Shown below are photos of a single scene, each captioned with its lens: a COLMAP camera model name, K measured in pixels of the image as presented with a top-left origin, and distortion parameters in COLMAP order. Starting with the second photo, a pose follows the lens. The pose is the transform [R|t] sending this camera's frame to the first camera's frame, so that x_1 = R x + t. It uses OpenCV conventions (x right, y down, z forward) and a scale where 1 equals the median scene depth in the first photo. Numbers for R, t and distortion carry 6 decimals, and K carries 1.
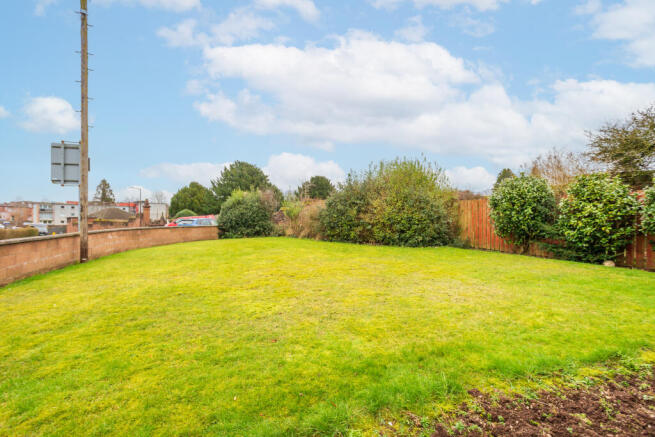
lens RADIAL K [[317.5, 0, 327.5], [0, 317.5, 218.5], [0, 0, 1]] dist [-0.053619, 0.033078]
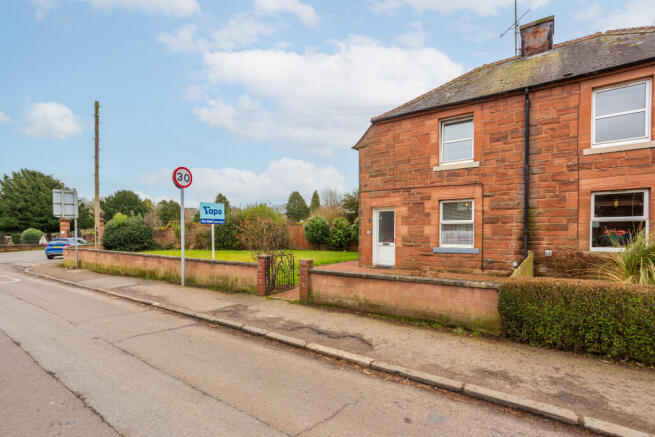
lens RADIAL K [[331.2, 0, 328.3], [0, 331.2, 232.1], [0, 0, 1]] dist [-0.055436, 0.039522]
pose [[0.808115, -0.011966, 0.588903, -0.621805], [0.011715, 0.999922, 0.004241, -0.025849], [-0.588908, 0.003471, 0.808193, -0.851436]]
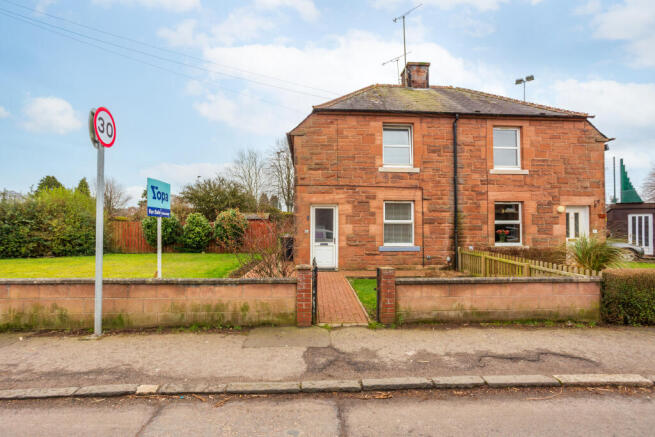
lens RADIAL K [[317.5, 0, 327.5], [0, 317.5, 218.5], [0, 0, 1]] dist [-0.053619, 0.033078]
pose [[0.252232, 0.025548, 0.967330, -0.759286], [0.002573, 0.999630, -0.027072, -0.031183], [-0.967663, 0.009317, 0.252073, -0.337042]]
